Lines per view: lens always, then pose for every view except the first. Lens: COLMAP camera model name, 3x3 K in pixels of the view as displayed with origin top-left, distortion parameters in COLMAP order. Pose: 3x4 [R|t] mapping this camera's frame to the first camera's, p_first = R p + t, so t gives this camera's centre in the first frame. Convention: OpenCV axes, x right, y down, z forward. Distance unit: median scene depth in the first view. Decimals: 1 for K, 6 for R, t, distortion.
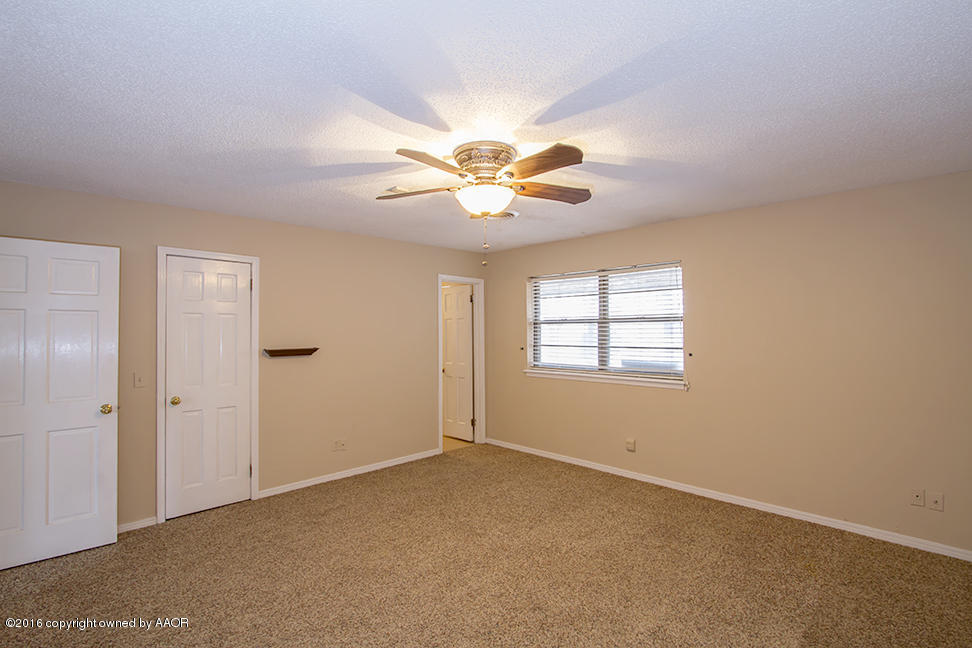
lens RADIAL K [[455.0, 0, 494.6], [0, 455.0, 313.4], [0, 0, 1]] dist [-0.013749, -0.000021]
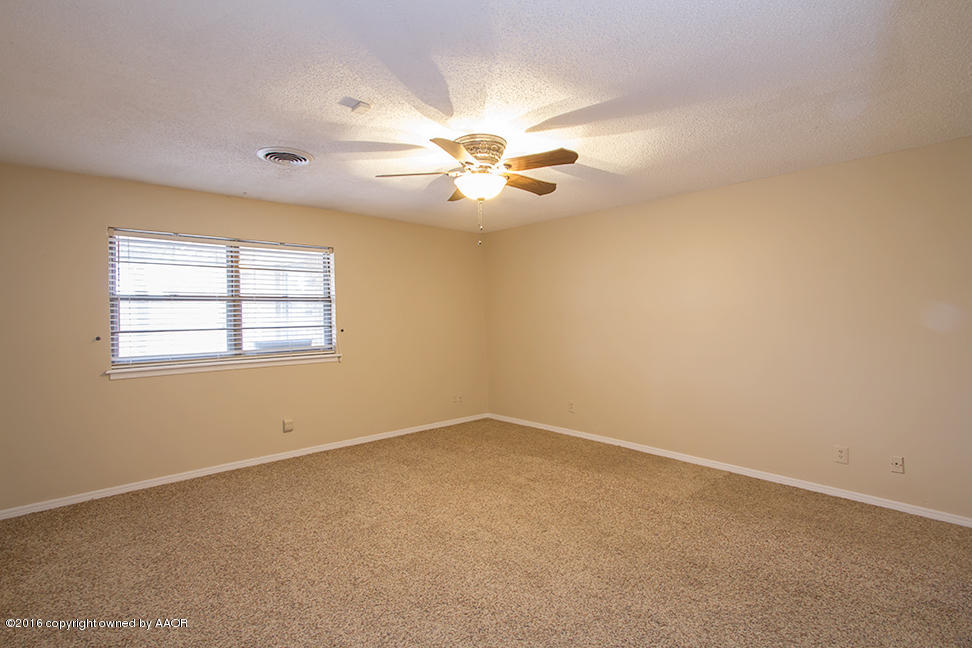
lens RADIAL K [[453.8, 0, 486.0], [0, 453.8, 324.0], [0, 0, 1]] dist [0.000562, 0.000027]
pose [[0.074334, -0.023013, 0.996968, -0.591098], [-0.026088, 0.999347, 0.025013, 0.030532], [-0.996892, -0.027868, 0.073685, 0.458339]]
